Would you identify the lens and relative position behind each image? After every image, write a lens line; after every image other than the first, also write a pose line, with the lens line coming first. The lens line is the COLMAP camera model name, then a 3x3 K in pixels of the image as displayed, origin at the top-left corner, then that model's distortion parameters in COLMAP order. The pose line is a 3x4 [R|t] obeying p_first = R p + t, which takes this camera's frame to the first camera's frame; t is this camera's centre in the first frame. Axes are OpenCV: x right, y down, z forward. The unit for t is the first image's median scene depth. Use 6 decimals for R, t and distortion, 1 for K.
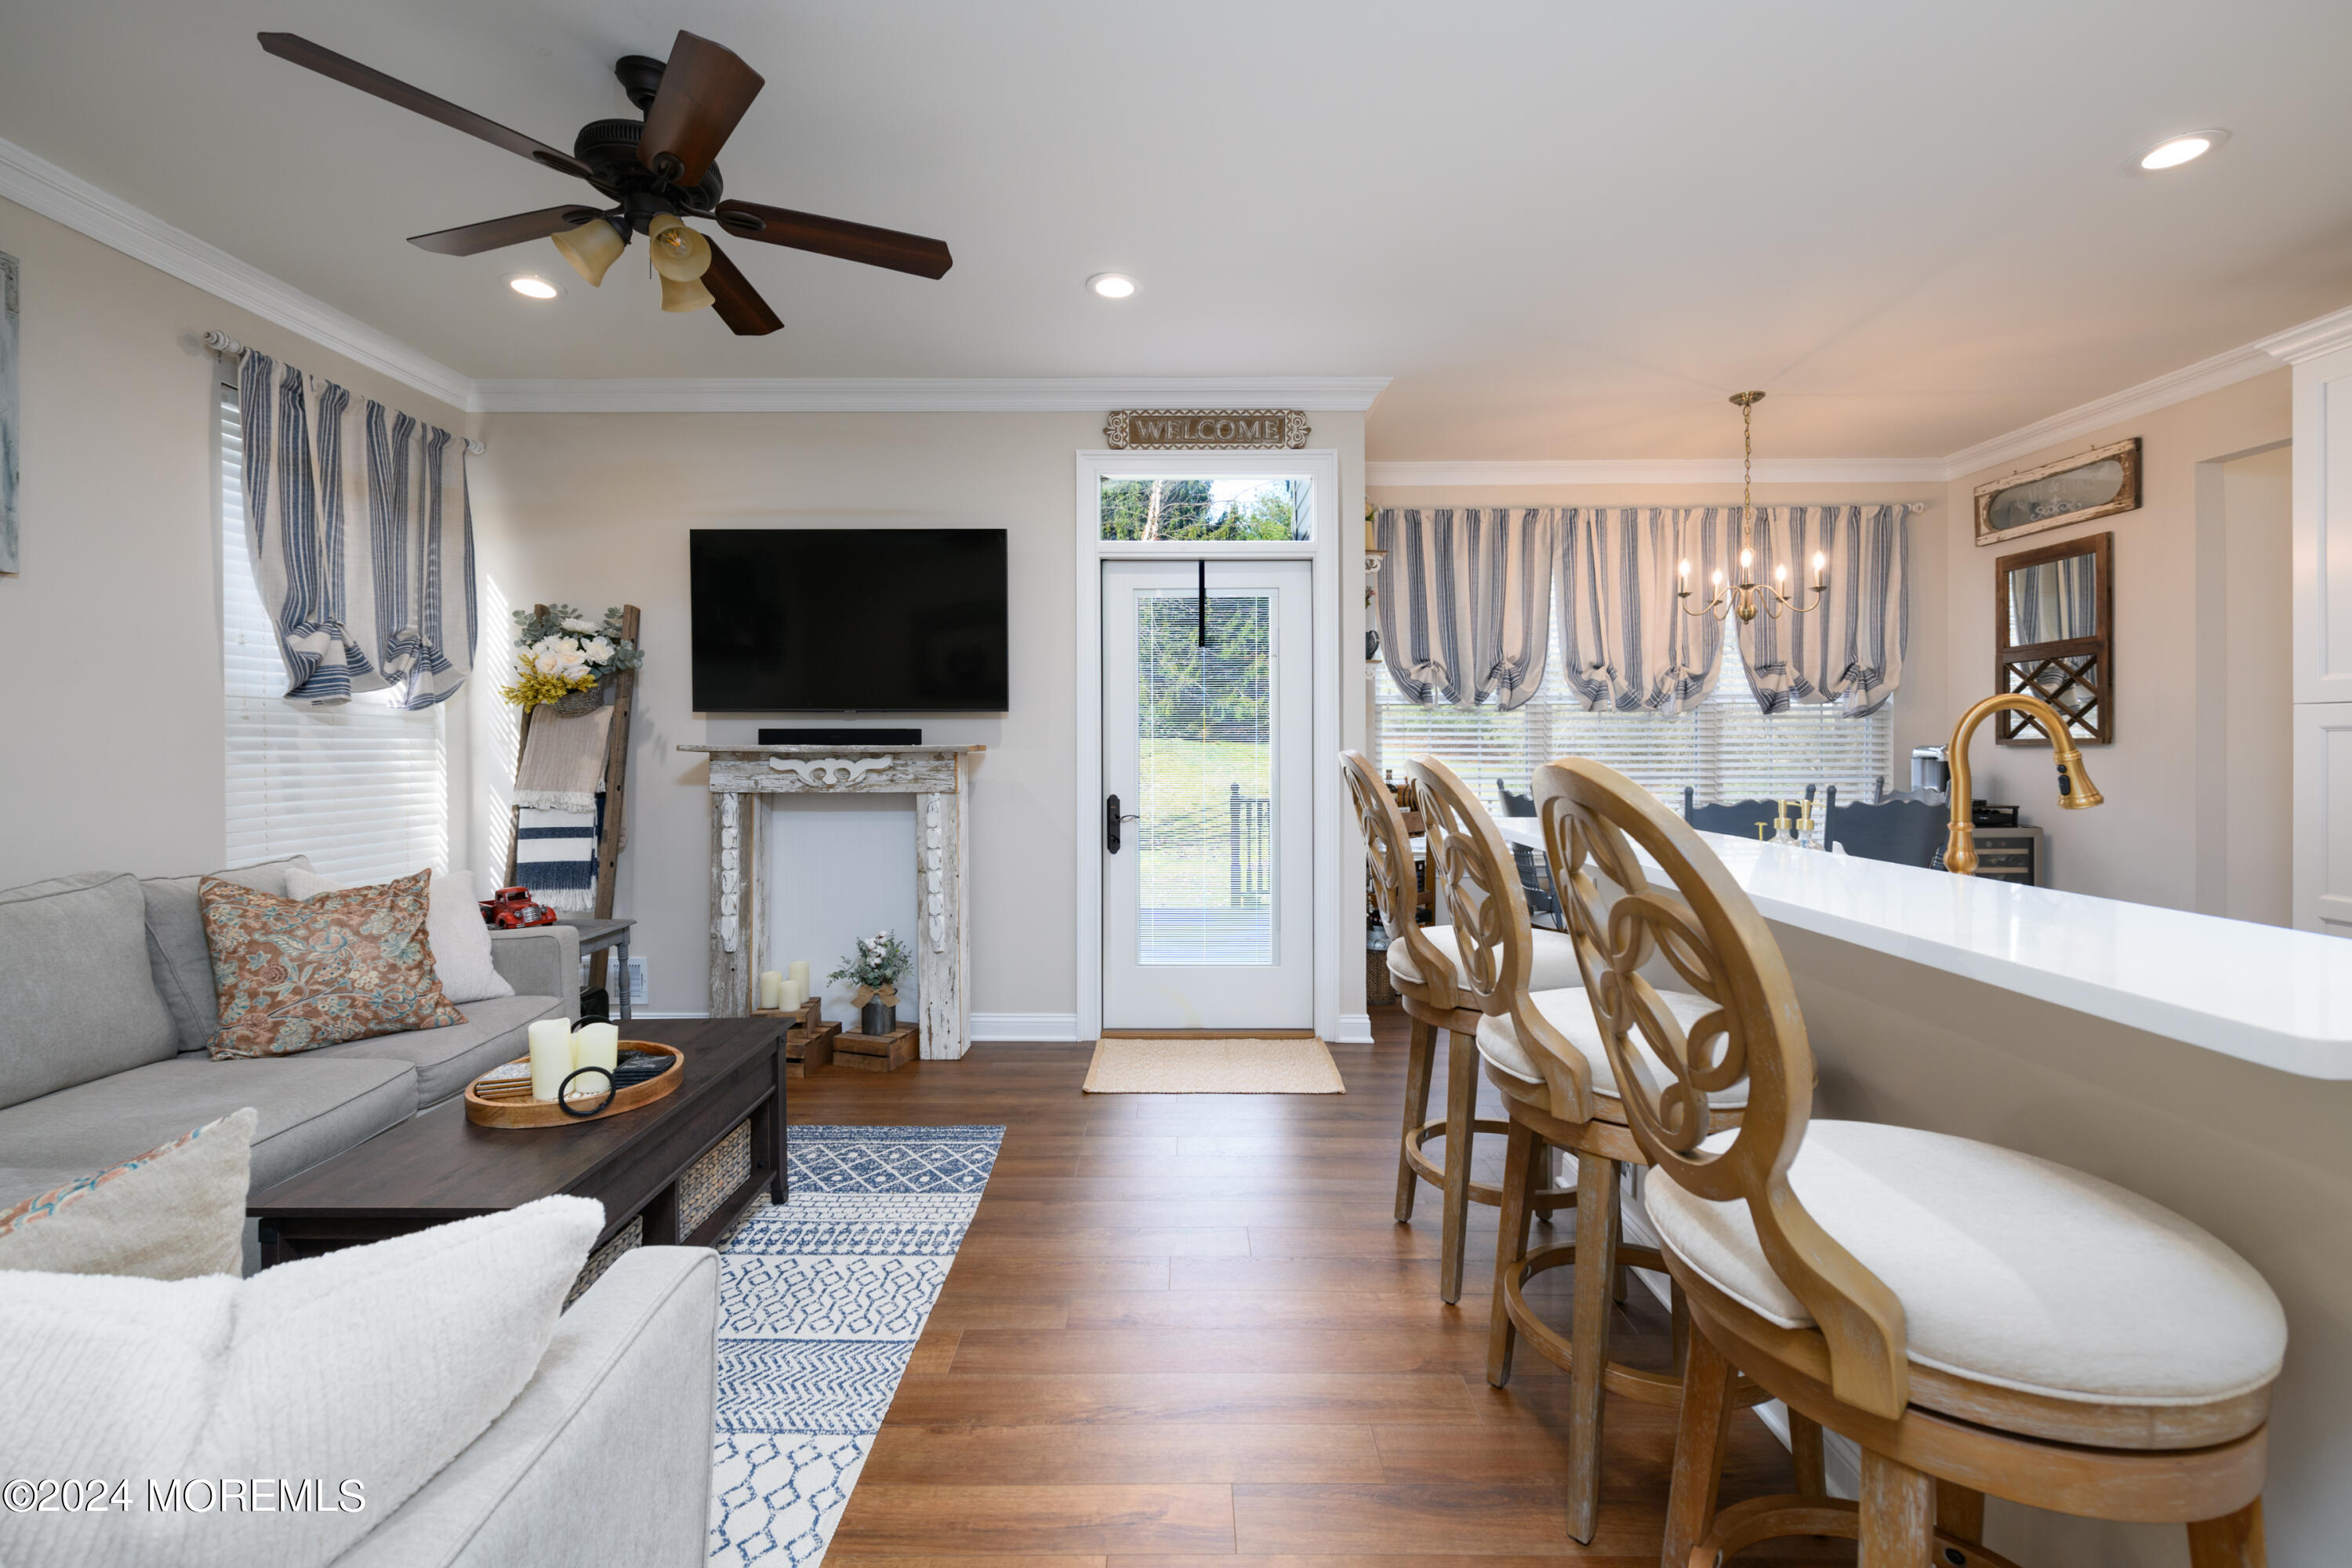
lens RADIAL K [[972.1, 0, 1177.8], [0, 972.1, 748.7], [0, 0, 1]] dist [-0.000047, -0.000956]
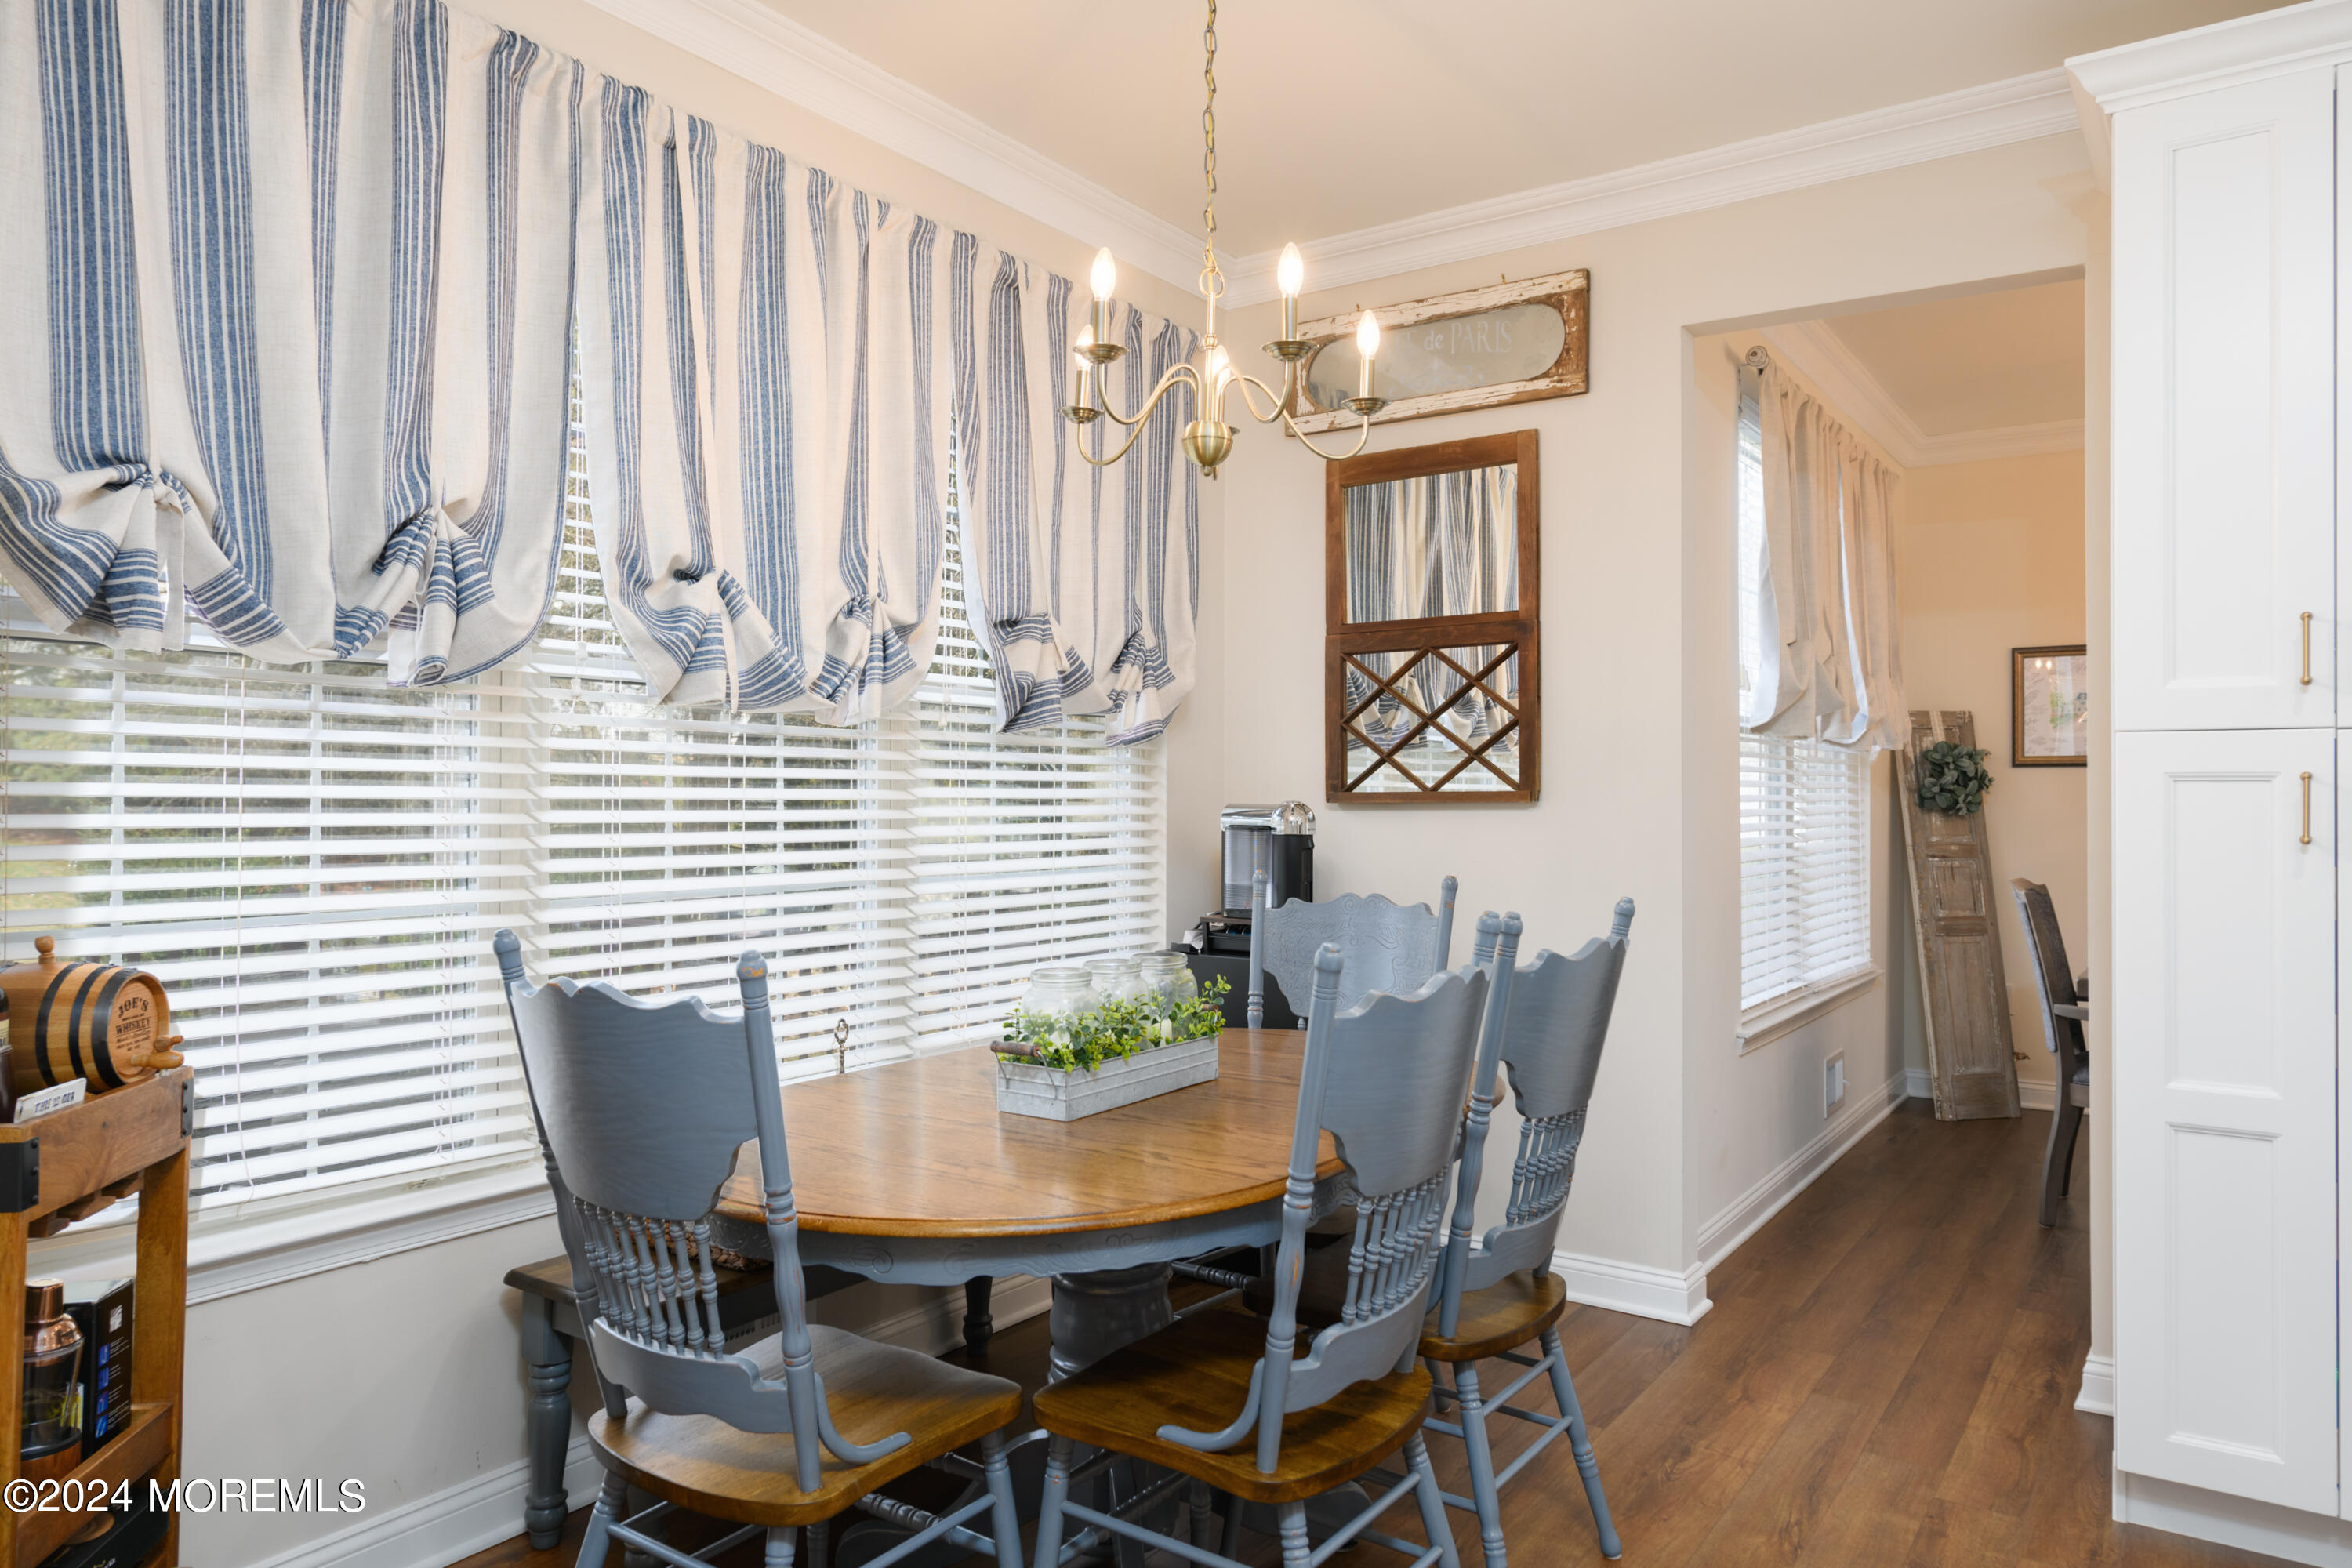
lens RADIAL K [[1524.2, 0, 1174.6], [0, 1524.2, 780.2], [0, 0, 1]] dist [0.002704, -0.003454]
pose [[0.571773, 0.013190, 0.820306, 0.092835], [0.000529, 0.999865, -0.016446, -0.002838], [-0.820412, 0.009838, 0.571689, 0.575097]]
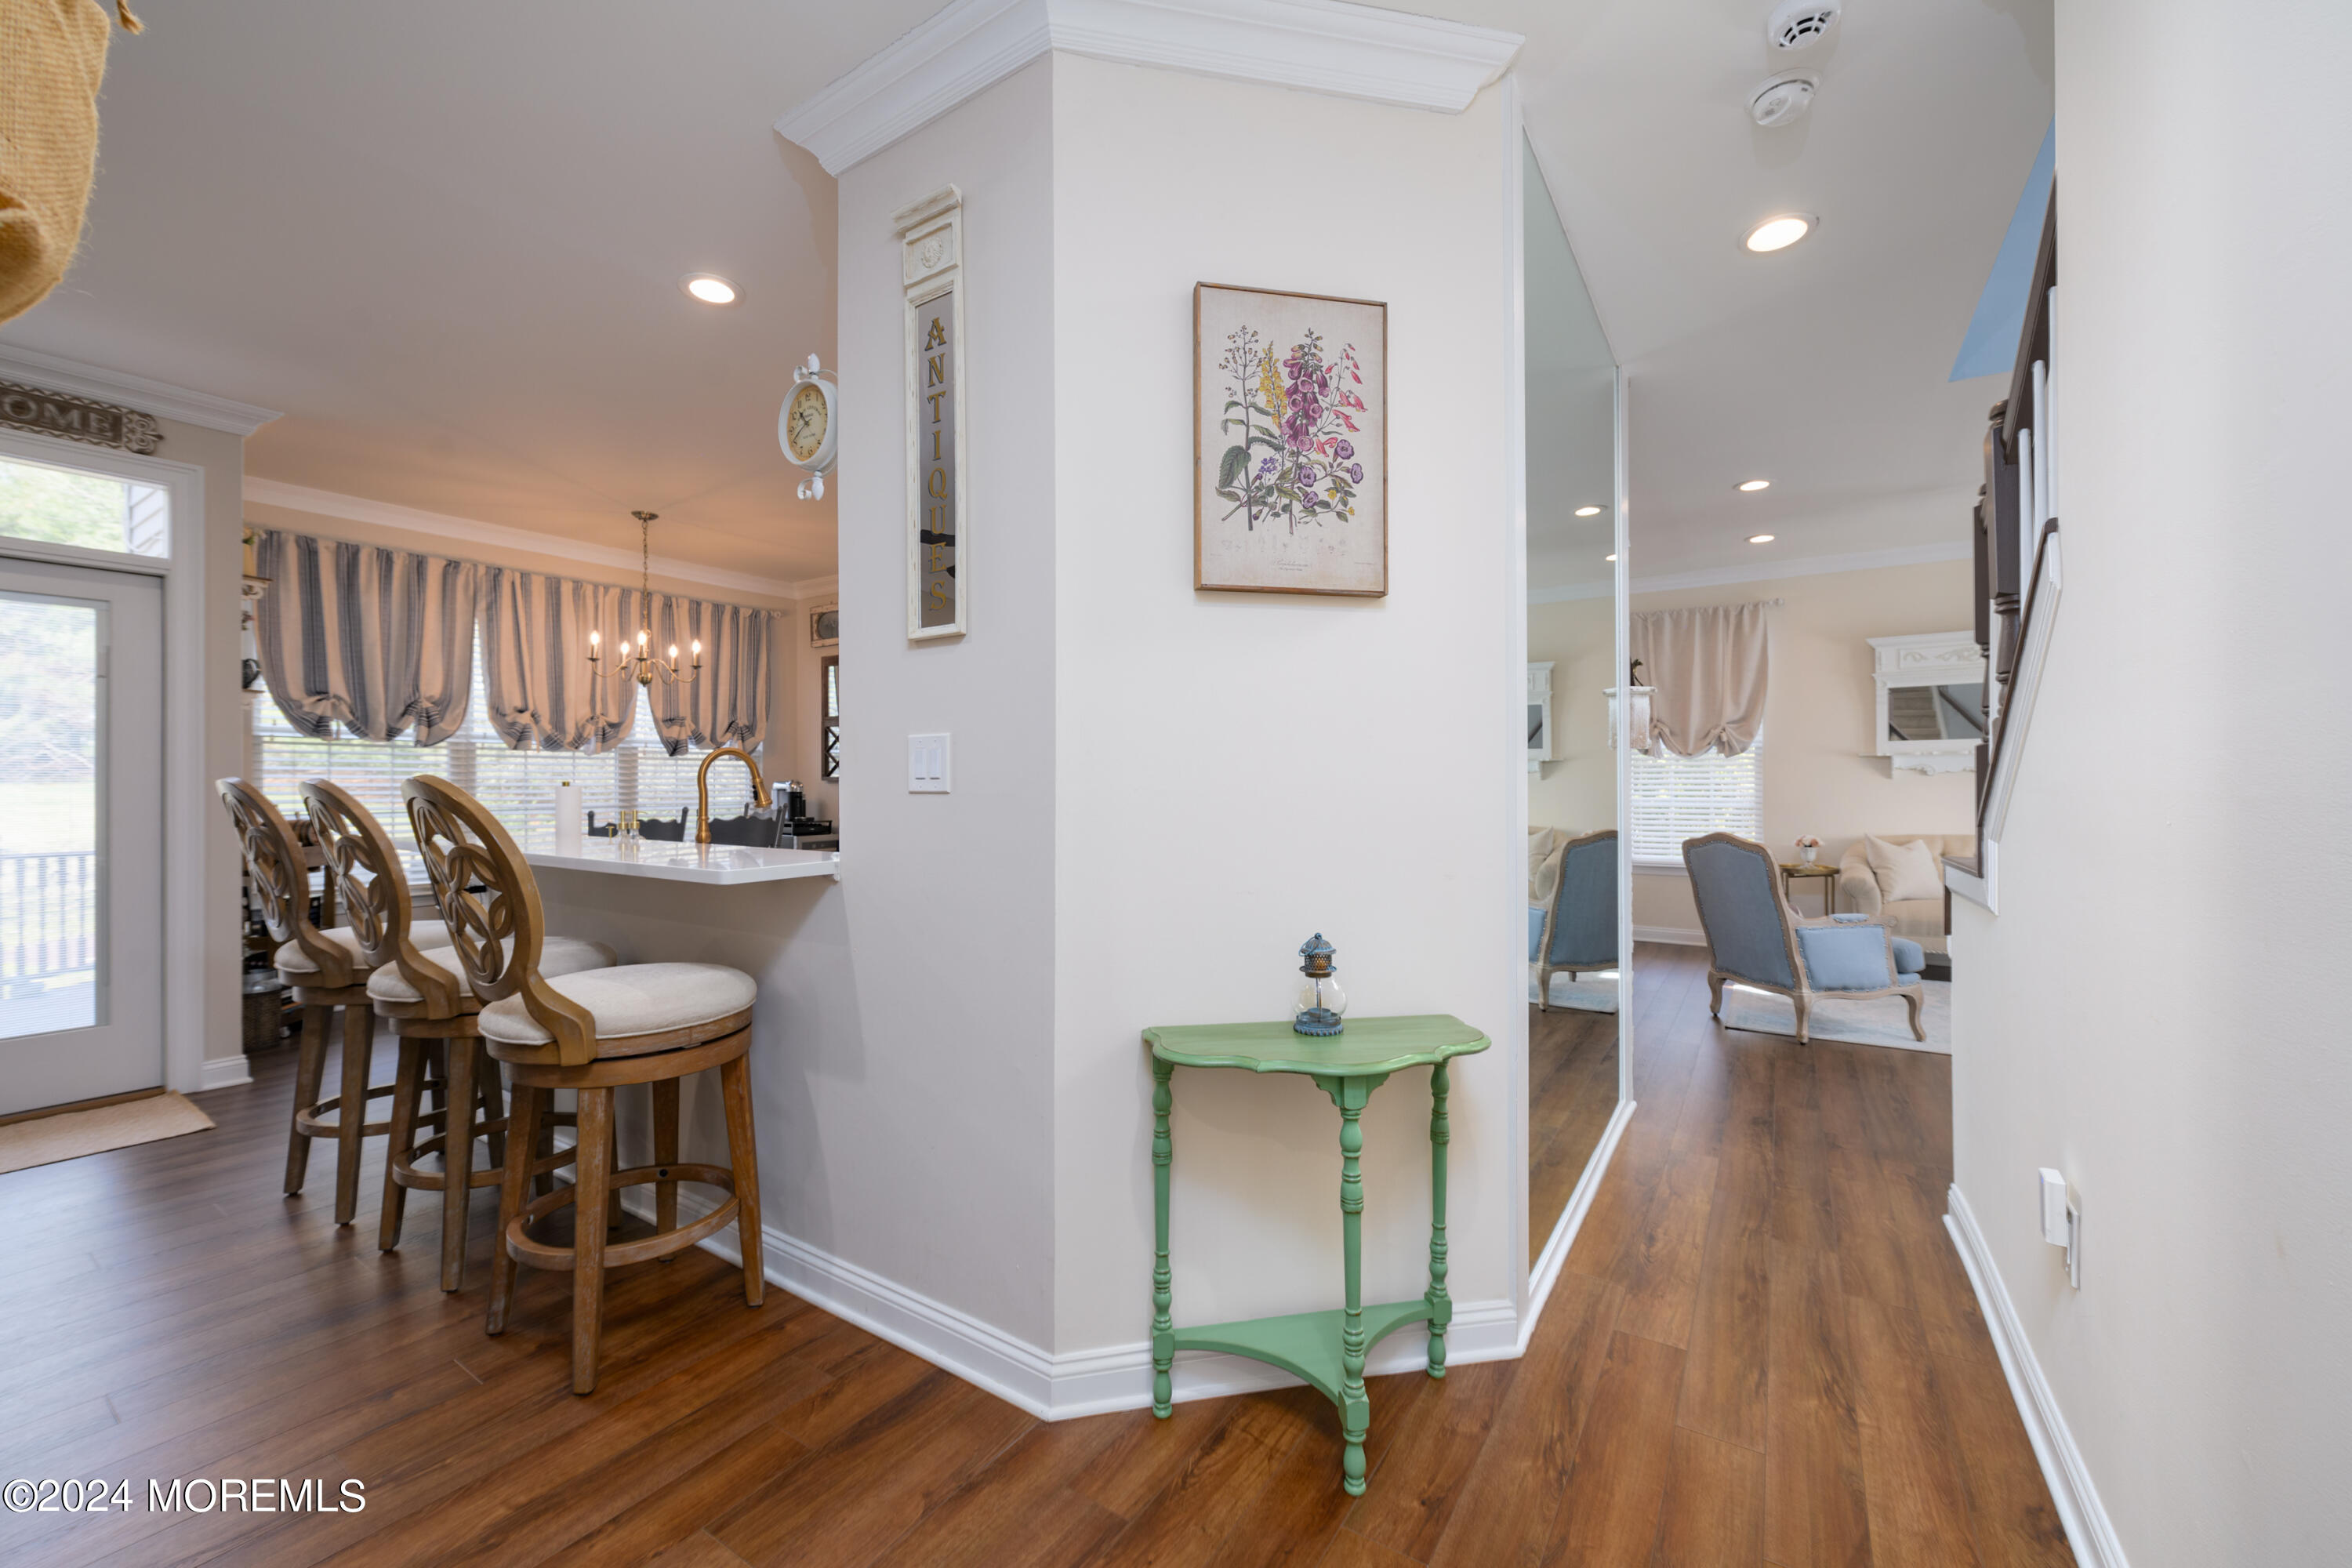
lens RADIAL K [[921.9, 0, 1171.6], [0, 921.9, 780.4], [0, 0, 1]] dist [-0.000737, -0.001849]
pose [[0.546622, 0.004602, 0.837367, -0.056650], [0.002611, 0.999971, -0.007199, 0.007018], [-0.837375, 0.006121, 0.546594, -0.232858]]
